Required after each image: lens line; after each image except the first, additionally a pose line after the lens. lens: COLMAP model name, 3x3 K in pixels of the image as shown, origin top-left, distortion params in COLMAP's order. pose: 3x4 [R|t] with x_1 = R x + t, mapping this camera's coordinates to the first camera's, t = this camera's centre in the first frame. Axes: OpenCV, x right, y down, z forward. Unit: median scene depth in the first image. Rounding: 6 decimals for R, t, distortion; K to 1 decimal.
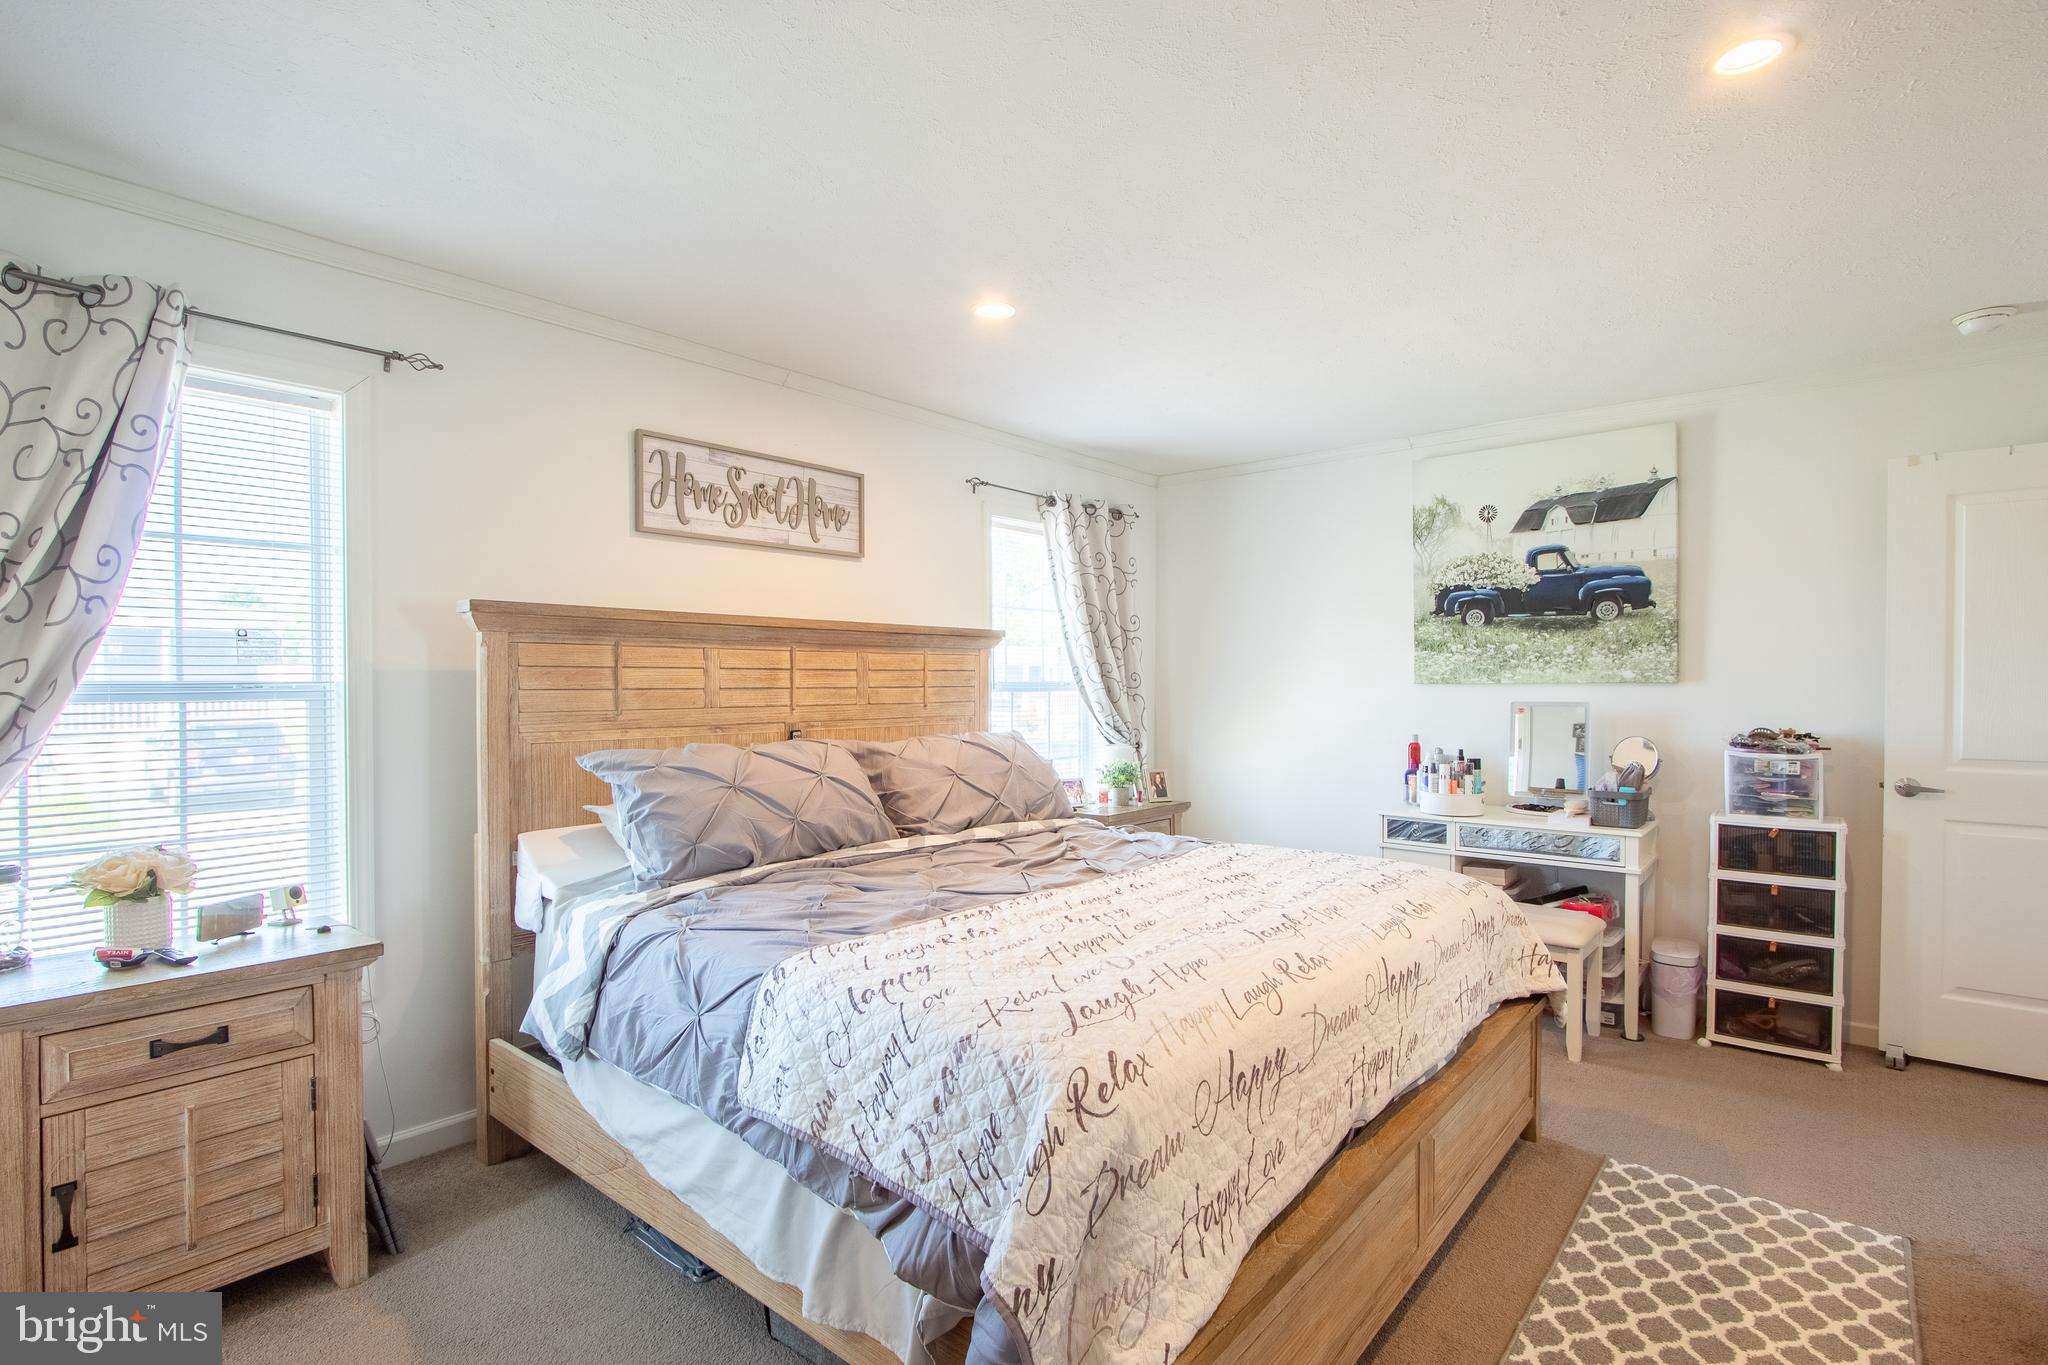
lens RADIAL K [[991.2, 0, 1005.7], [0, 991.2, 696.4], [0, 0, 1]] dist [-0.016353, 0.000391]
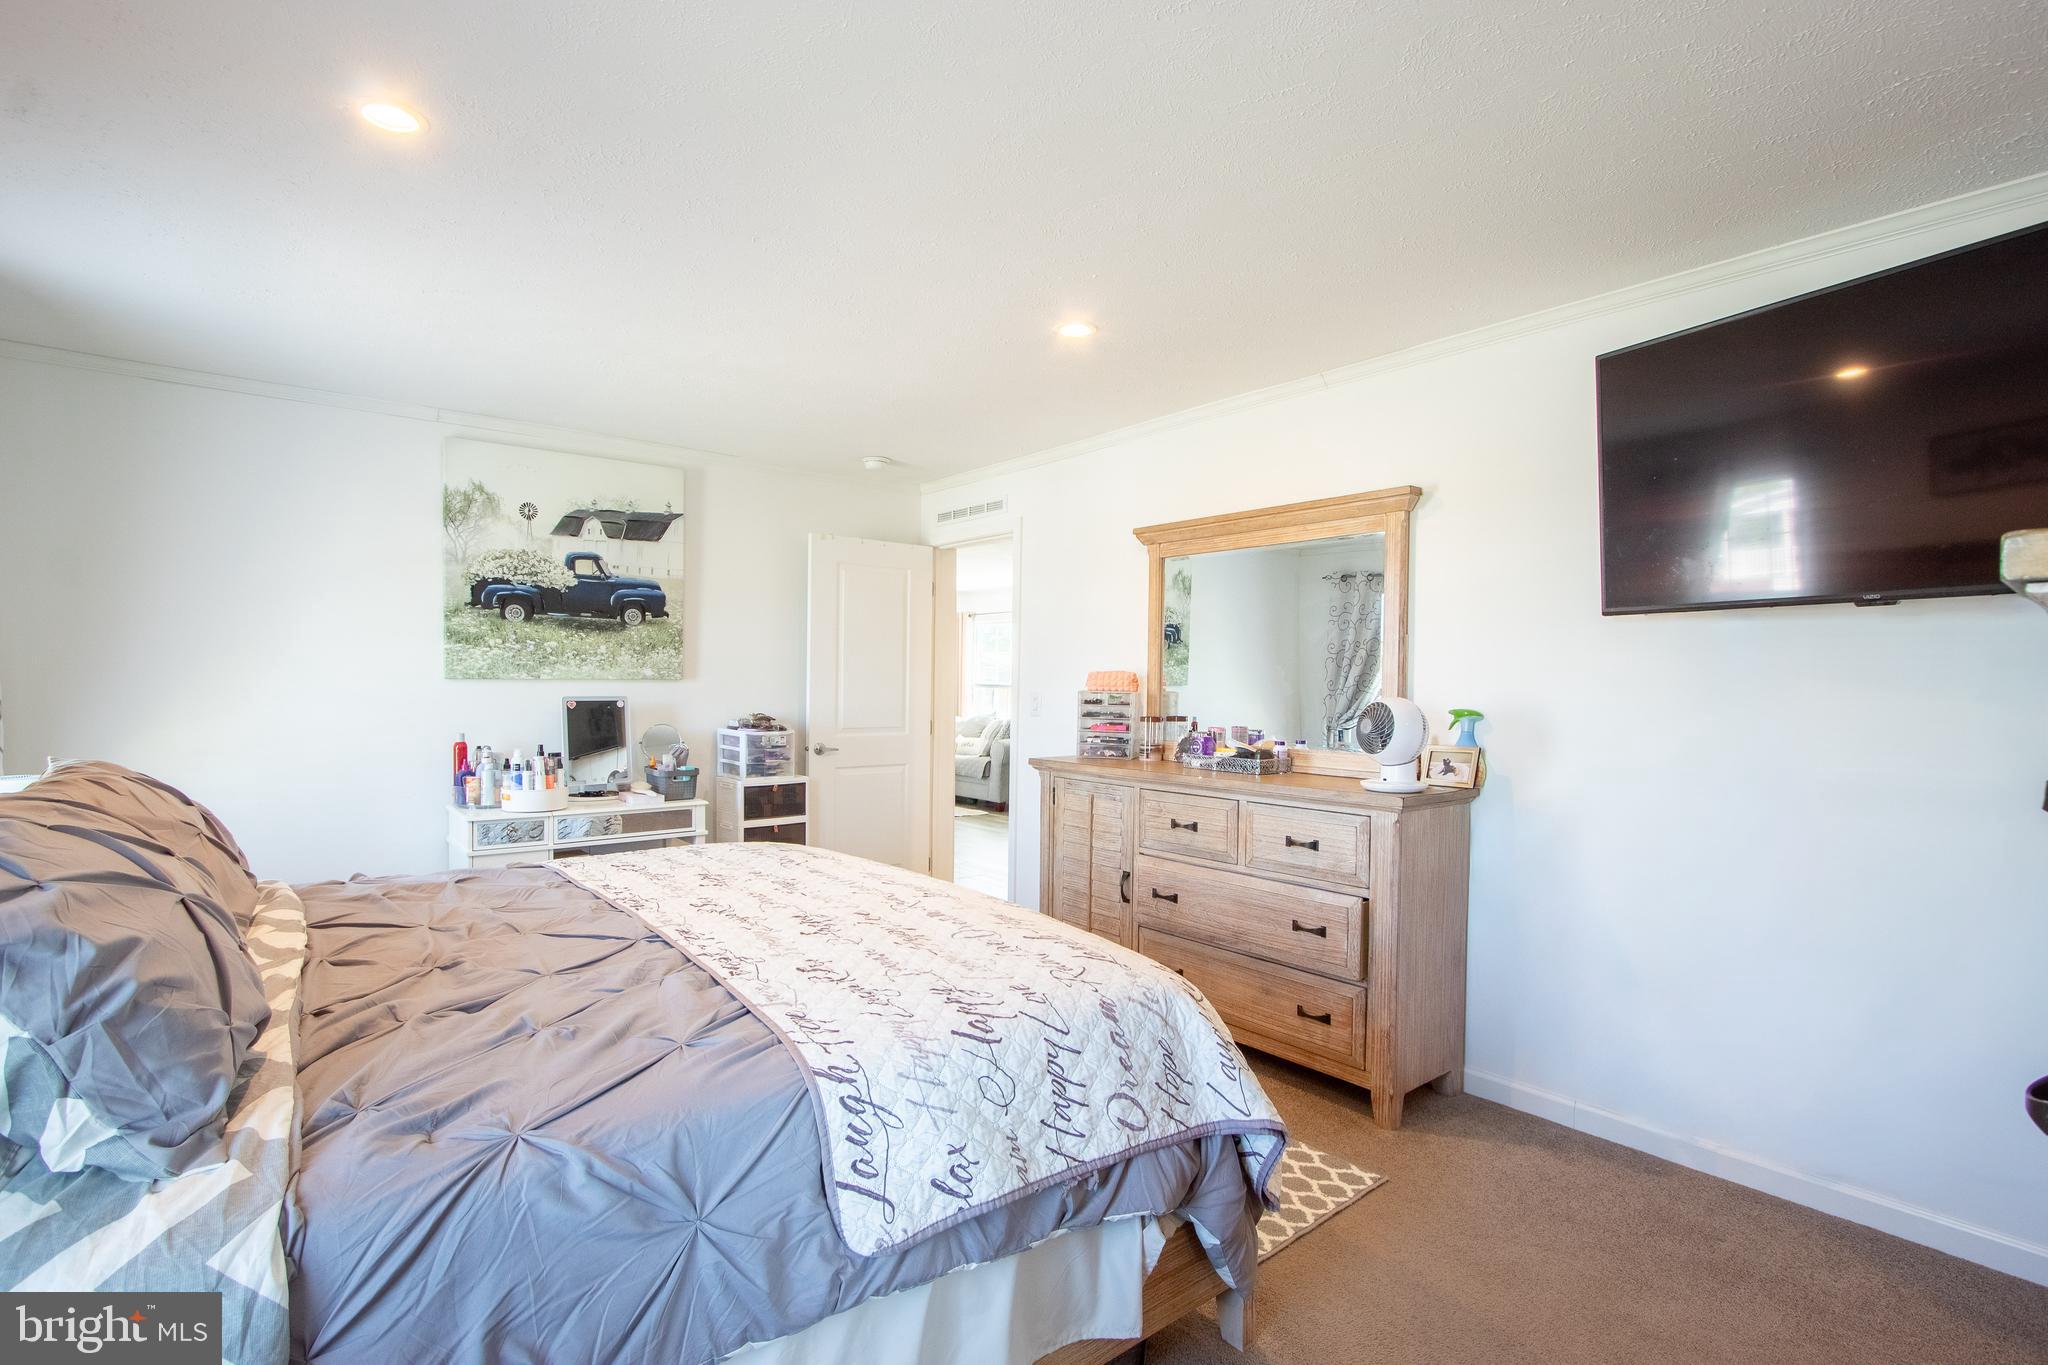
lens RADIAL K [[962.0, 0, 1046.8], [0, 962.0, 697.3], [0, 0, 1]] dist [-0.002255, 0.000201]
pose [[0.156822, -0.013700, 0.987532, -0.429756], [0.003964, 0.999904, 0.013242, -0.005683], [-0.987619, 0.001837, 0.156861, 0.342119]]
